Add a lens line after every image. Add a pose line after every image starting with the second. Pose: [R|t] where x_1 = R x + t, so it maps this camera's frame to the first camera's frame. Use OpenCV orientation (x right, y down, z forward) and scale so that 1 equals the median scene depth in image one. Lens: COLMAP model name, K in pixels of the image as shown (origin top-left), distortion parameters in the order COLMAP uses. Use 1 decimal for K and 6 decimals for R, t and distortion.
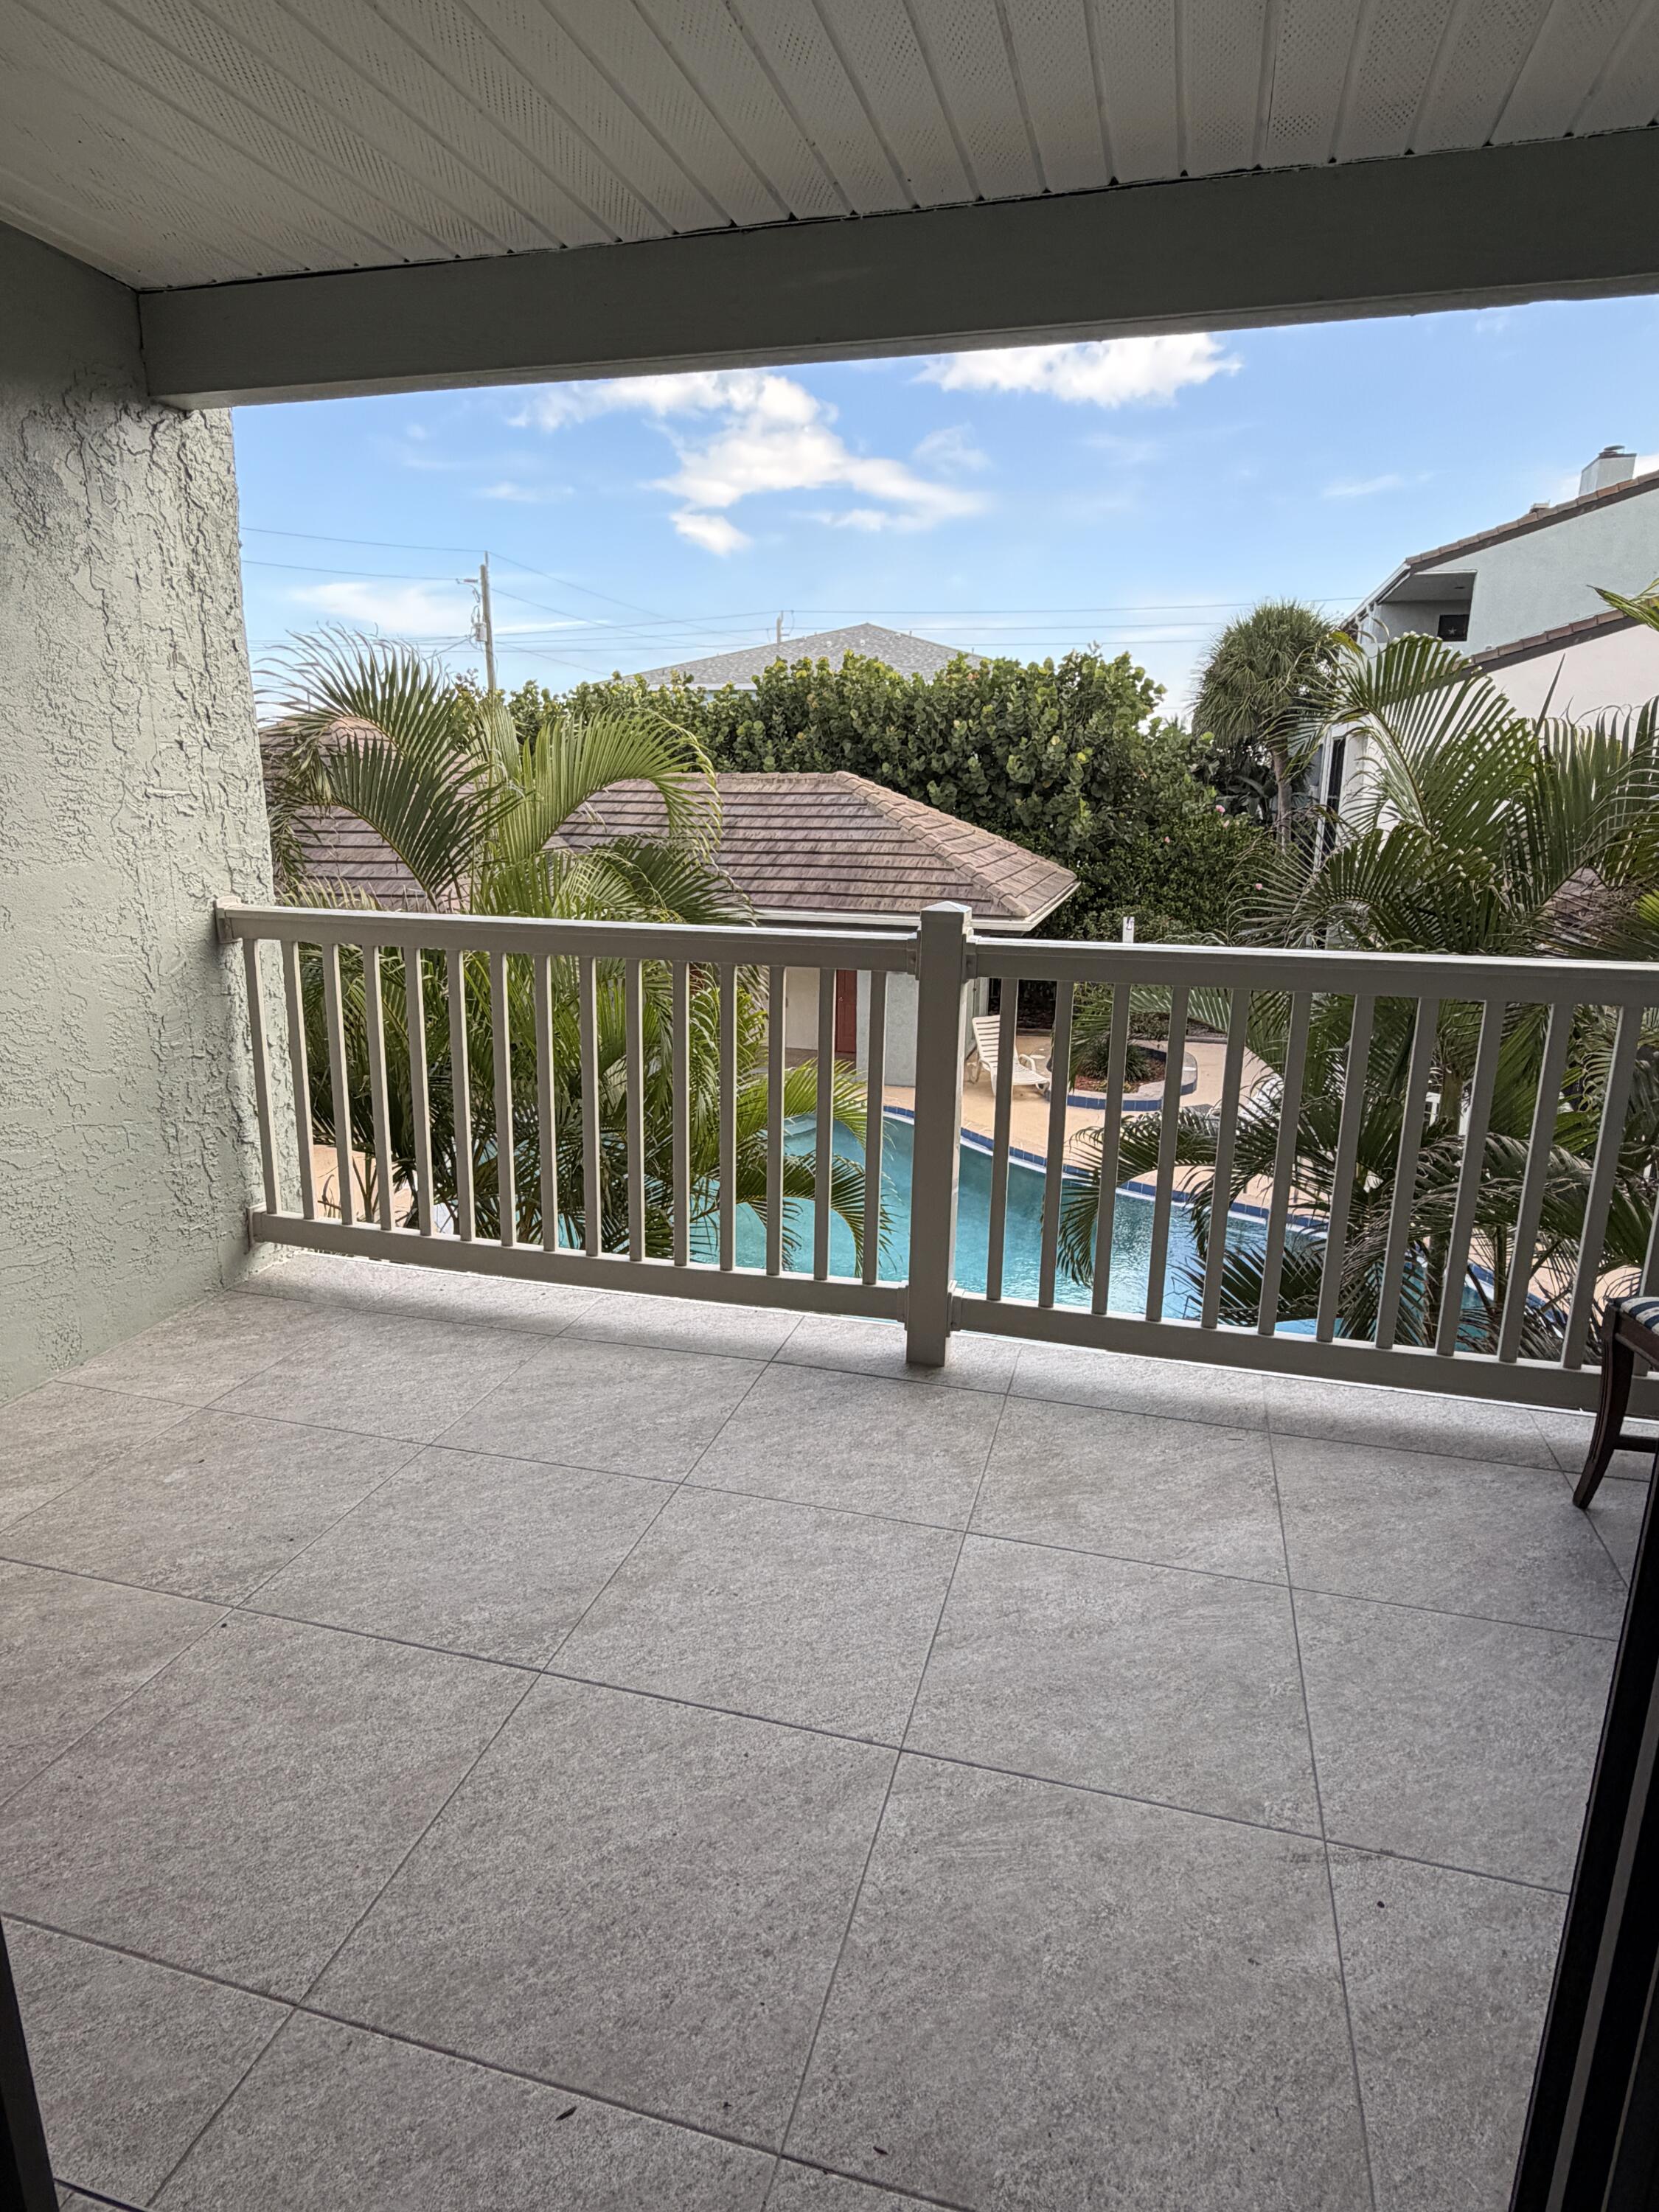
lens RADIAL K [[1240.7, 0, 823.8], [0, 1240.7, 1112.0], [0, 0, 1]] dist [-0.002027, 0.004809]
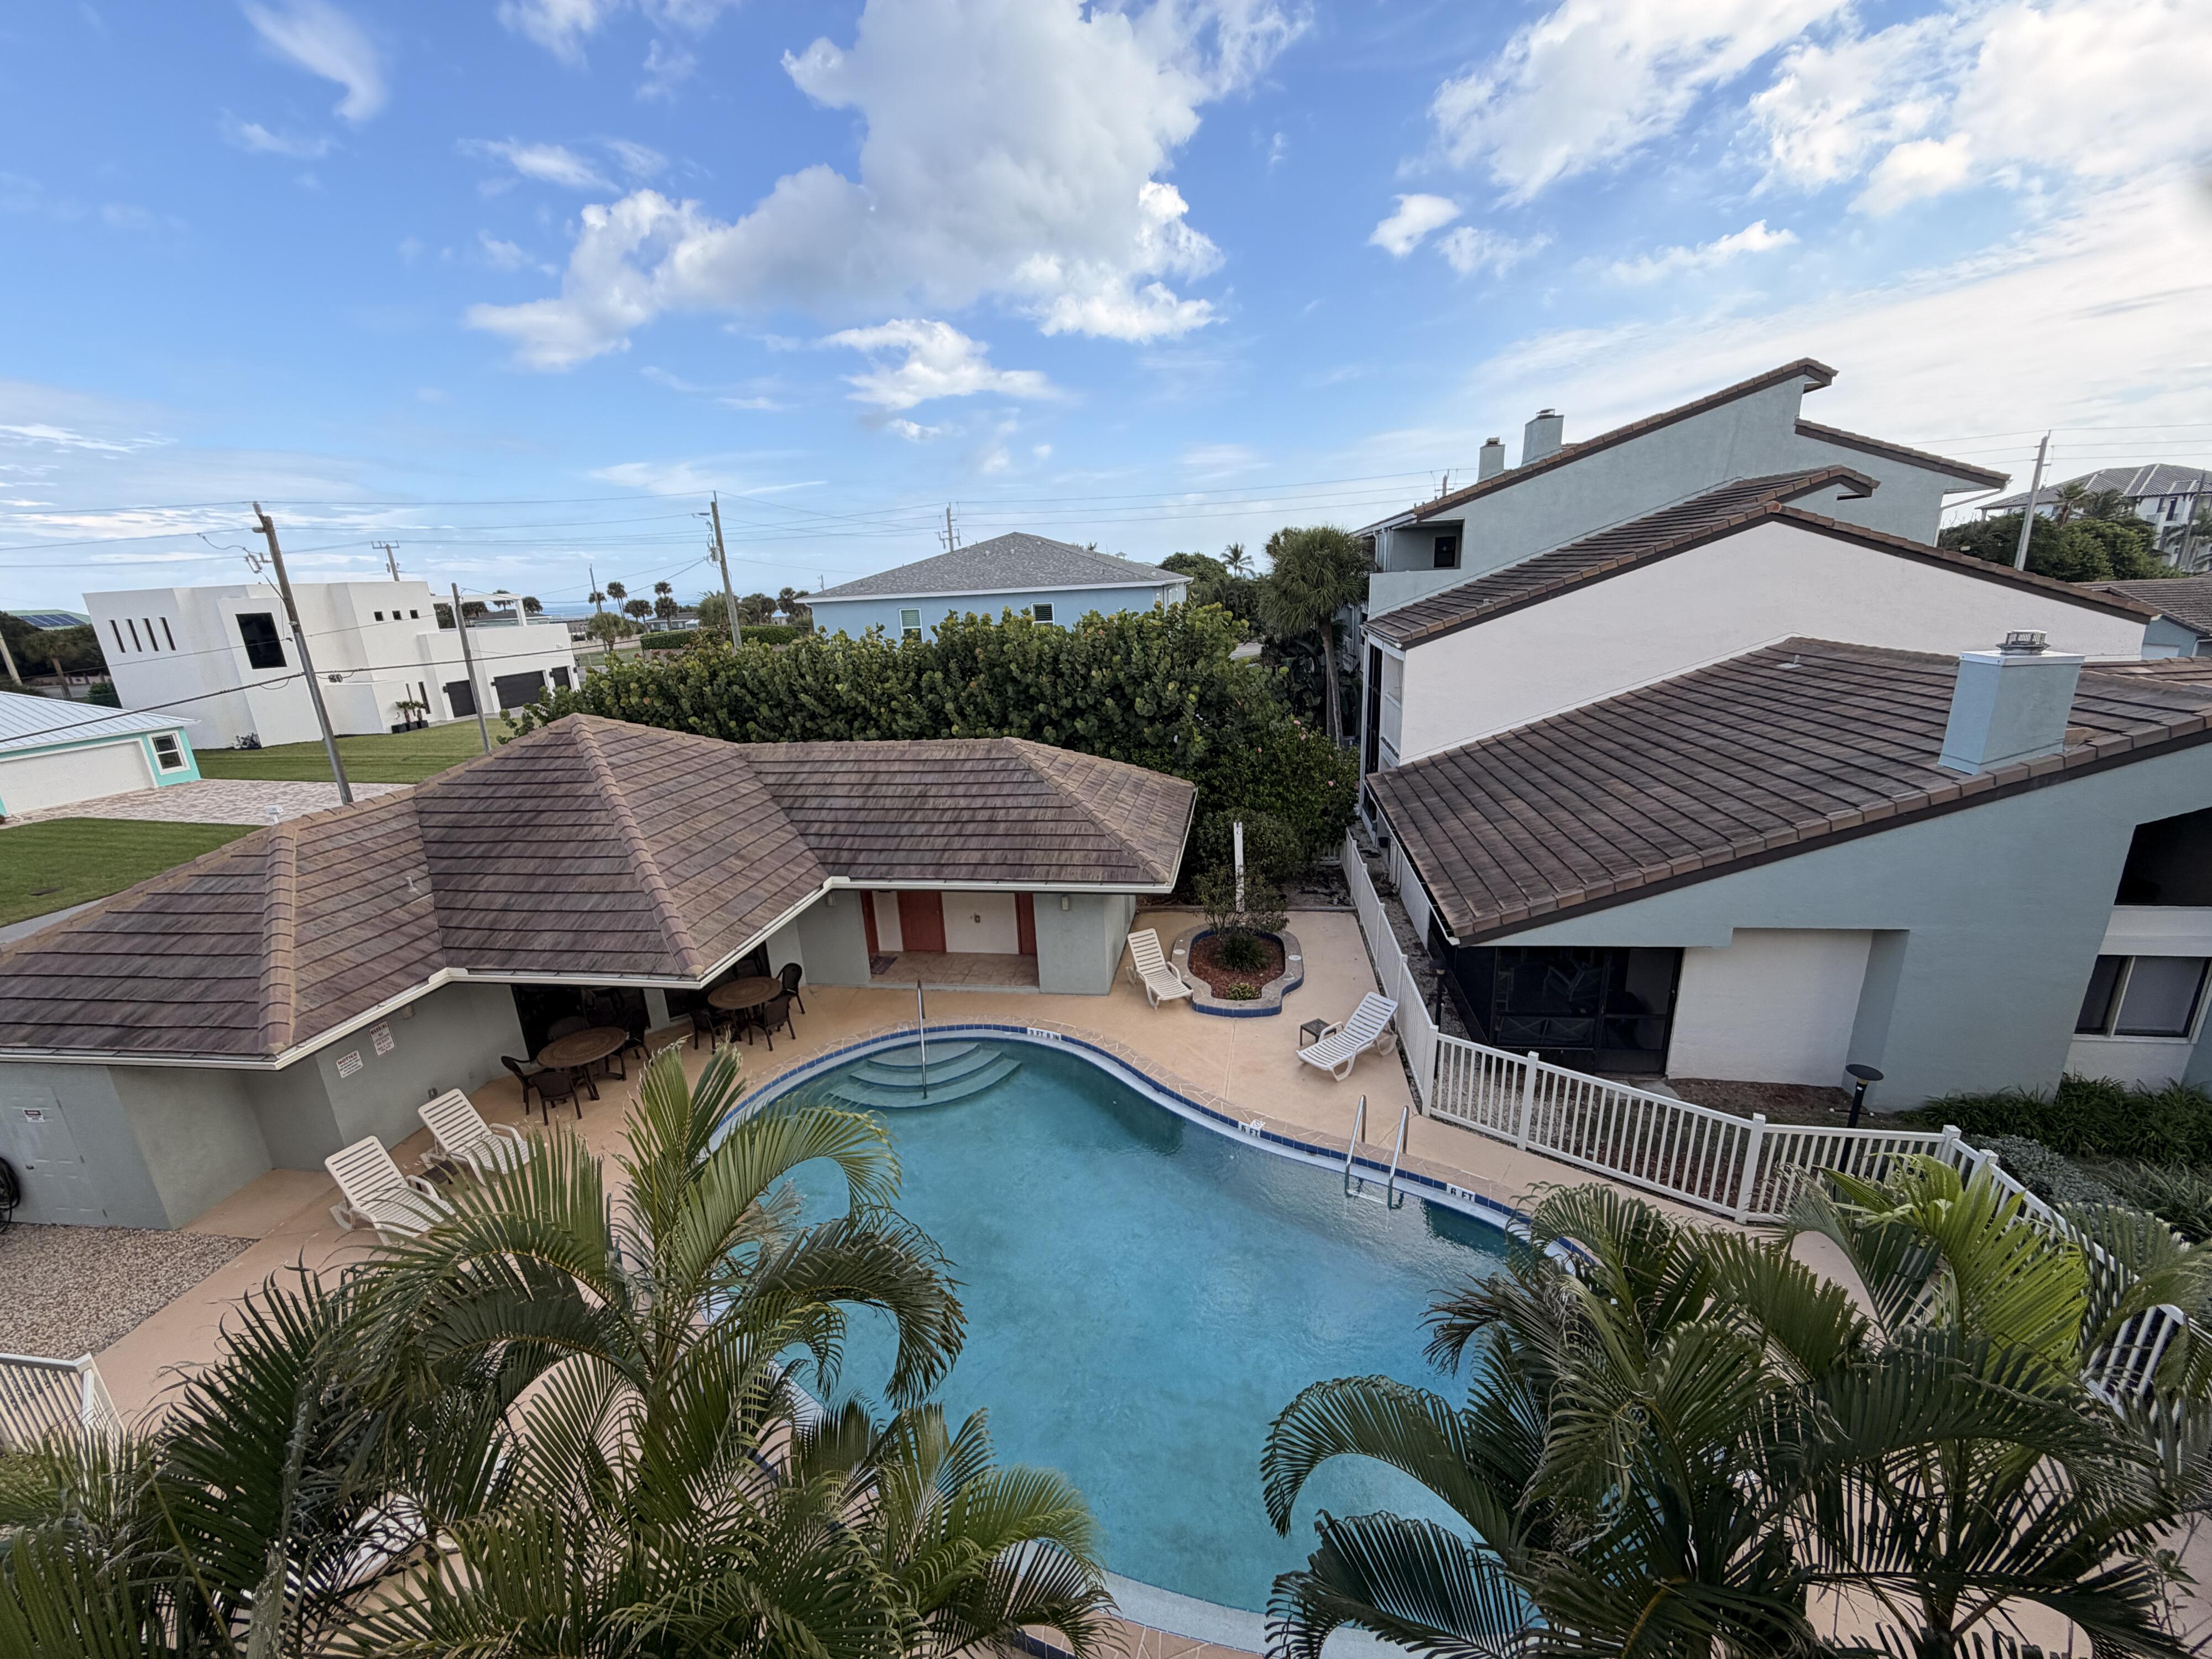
lens RADIAL K [[877.7, 0, 1096.9], [0, 877.7, 825.5], [0, 0, 1]] dist [-0.000530, 0.000537]
pose [[0.991767, -0.082132, 0.098246, 0.007443], [0.080880, 0.996585, 0.016663, -0.163188], [-0.099279, -0.008580, 0.995023, 0.089801]]
